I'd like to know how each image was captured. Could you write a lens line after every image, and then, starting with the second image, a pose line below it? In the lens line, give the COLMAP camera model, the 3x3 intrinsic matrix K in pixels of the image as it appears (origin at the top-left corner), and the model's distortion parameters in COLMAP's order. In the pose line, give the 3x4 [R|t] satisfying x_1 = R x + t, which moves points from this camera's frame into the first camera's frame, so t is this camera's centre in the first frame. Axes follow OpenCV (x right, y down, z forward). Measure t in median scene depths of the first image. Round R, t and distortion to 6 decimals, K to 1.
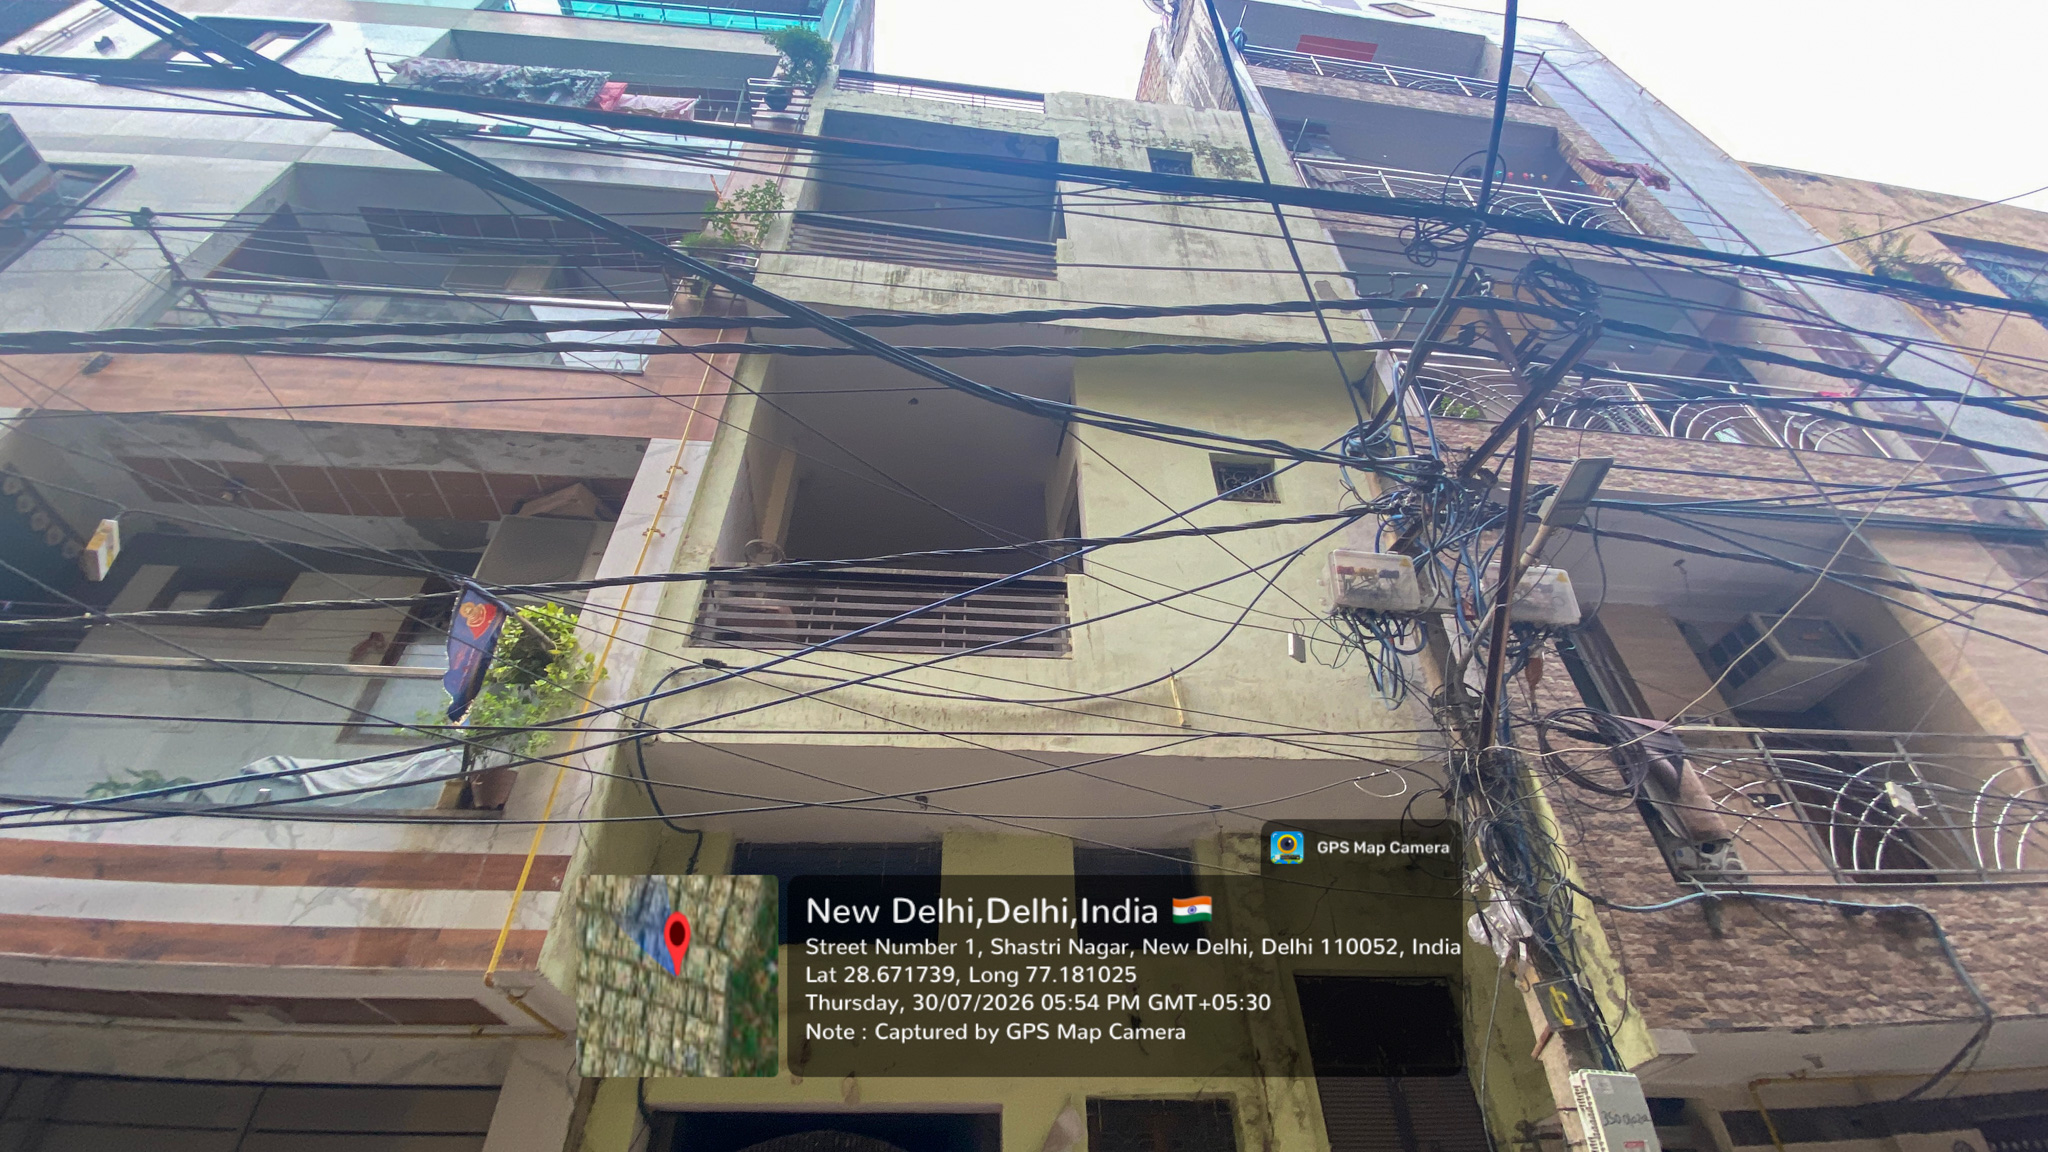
lens RADIAL K [[825.1, 0, 1018.5], [0, 825.1, 575.8], [0, 0, 1]] dist [0.010285, -0.015534]
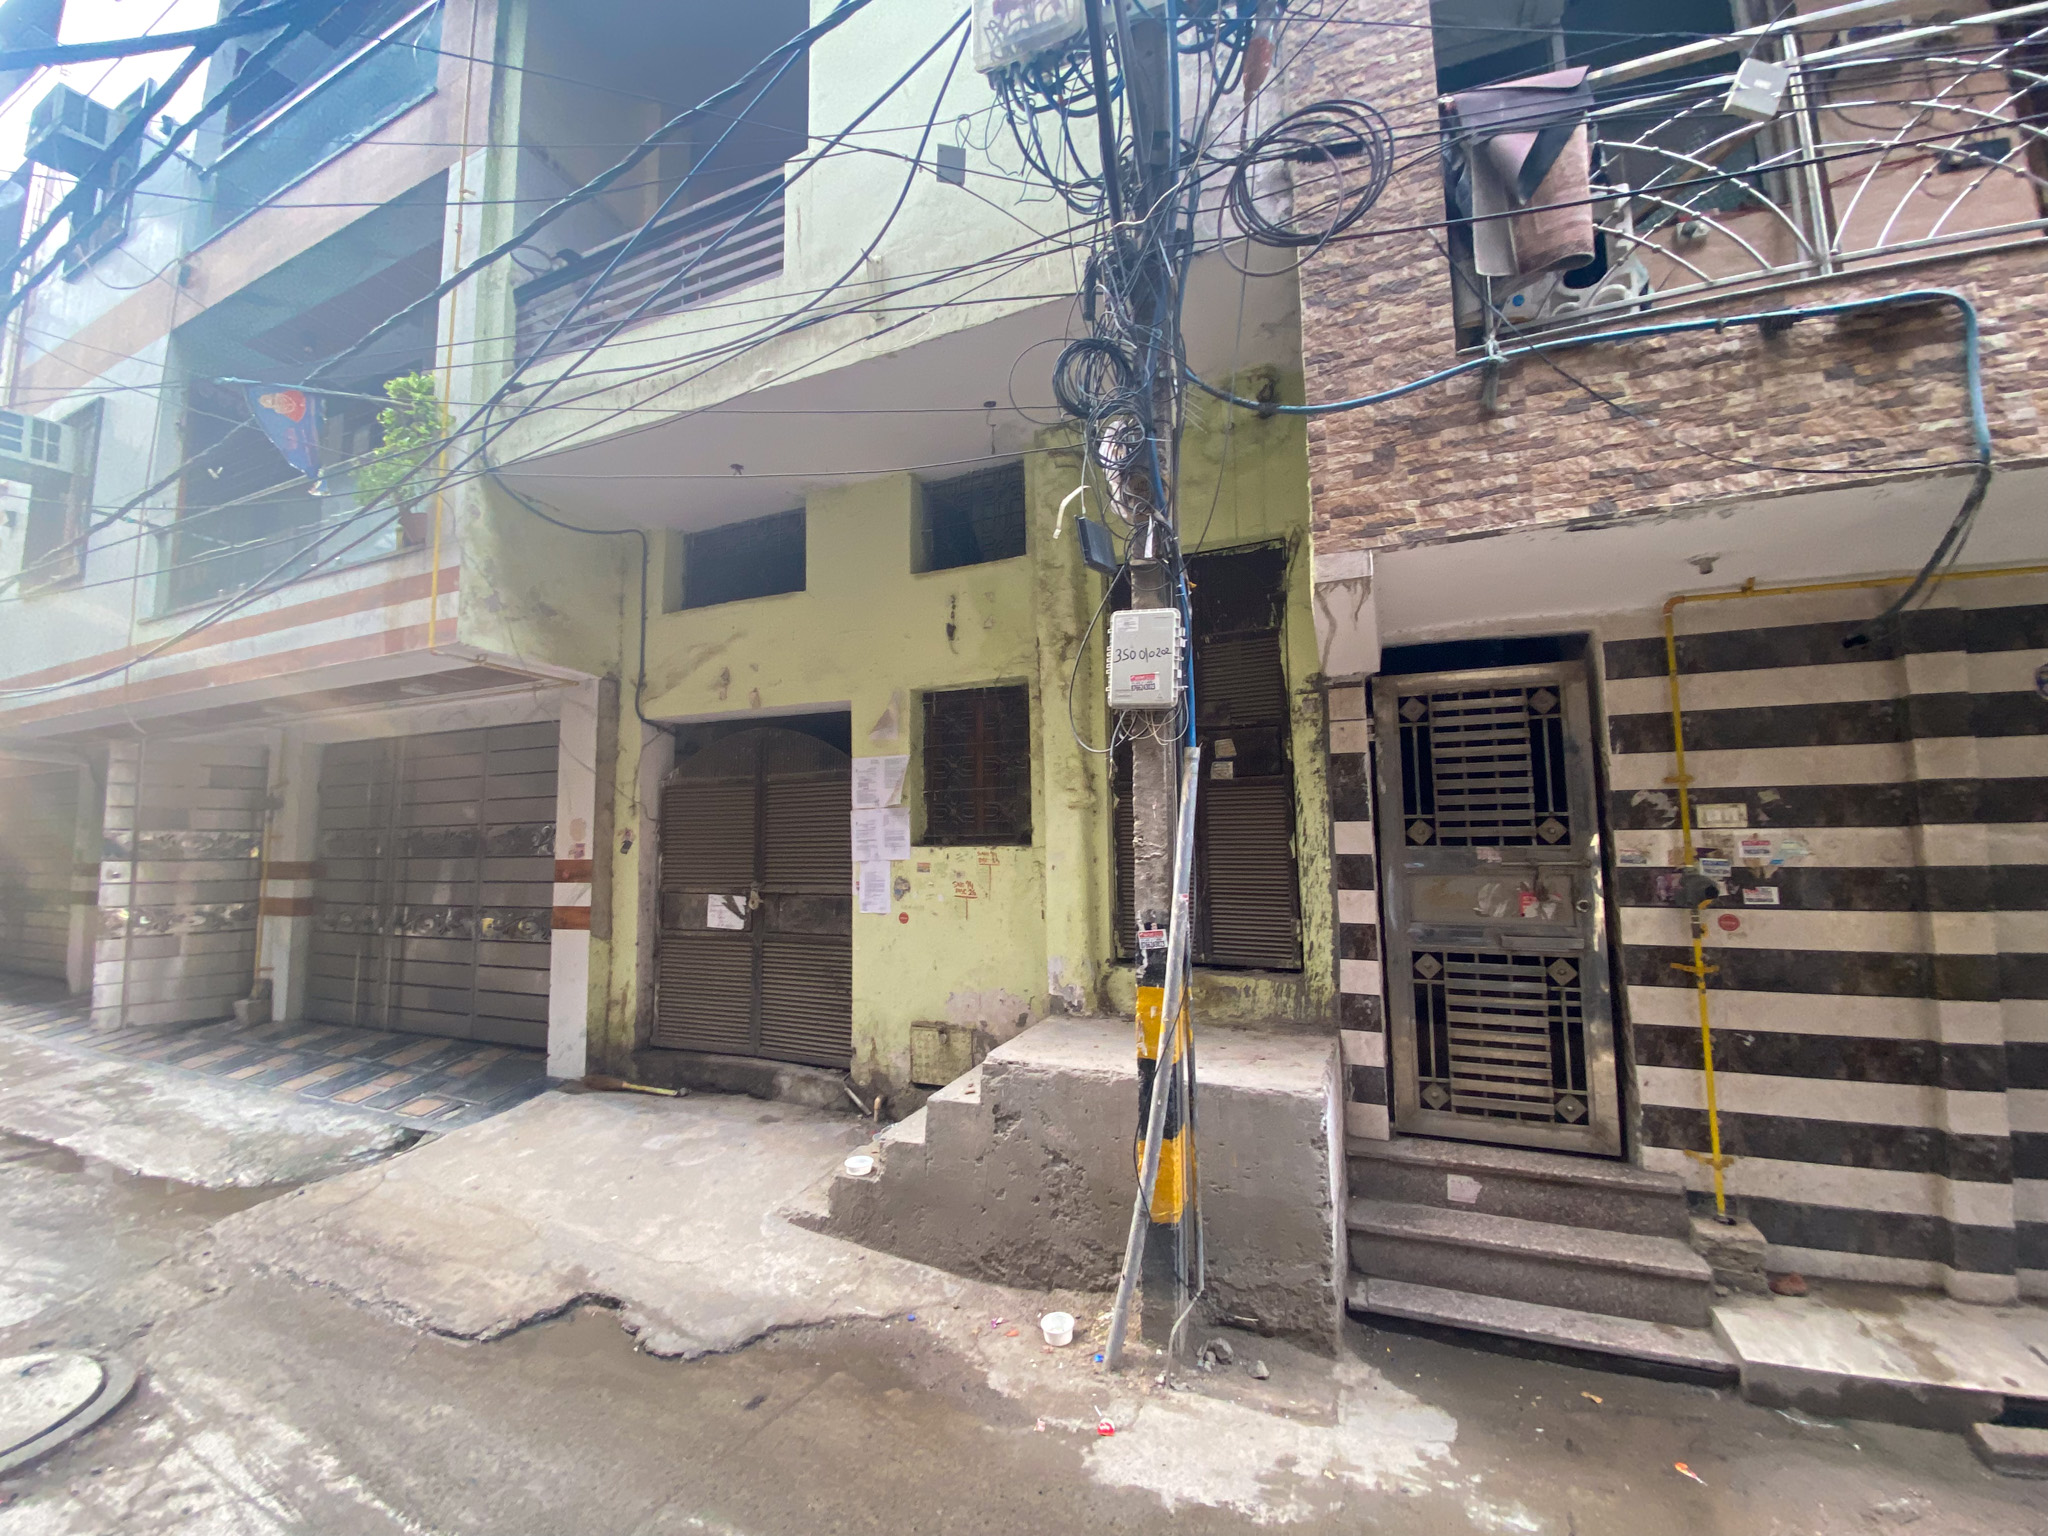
lens RADIAL K [[827.0, 0, 1016.4], [0, 827.0, 765.2], [0, 0, 1]] dist [0.010985, -0.015007]
pose [[0.871534, -0.041120, -0.488607, 0.783750], [0.309385, 0.819193, 0.482912, 0.200866], [0.380406, -0.572042, 0.726677, 0.145185]]
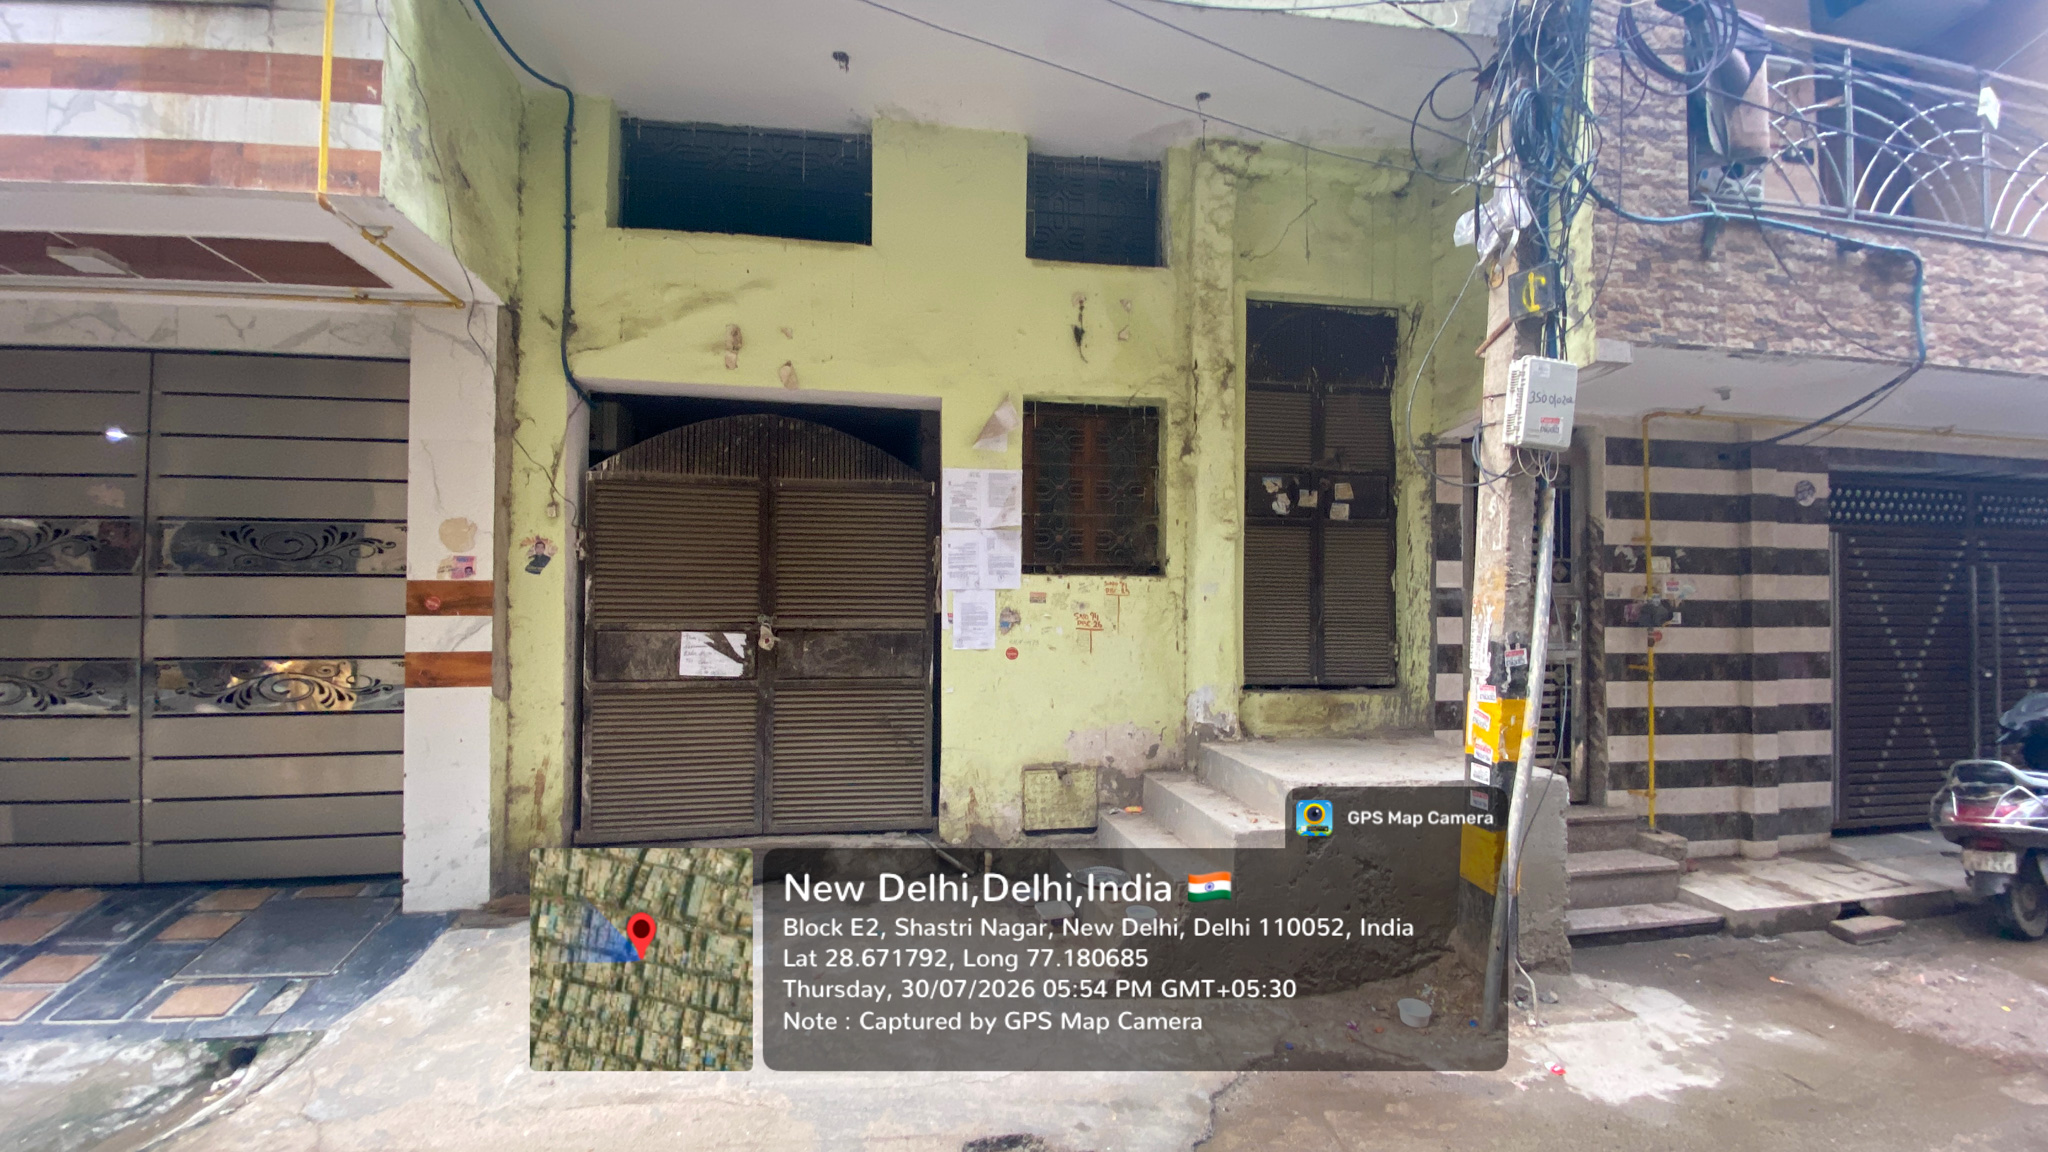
lens RADIAL K [[825.1, 0, 1016.2], [0, 825.1, 575.5], [0, 0, 1]] dist [0.010285, -0.015534]
pose [[0.997437, 0.024346, 0.067275, 0.010497], [-0.060995, 0.780838, 0.621749, 0.173524], [-0.037394, -0.624259, 0.780322, 0.064956]]
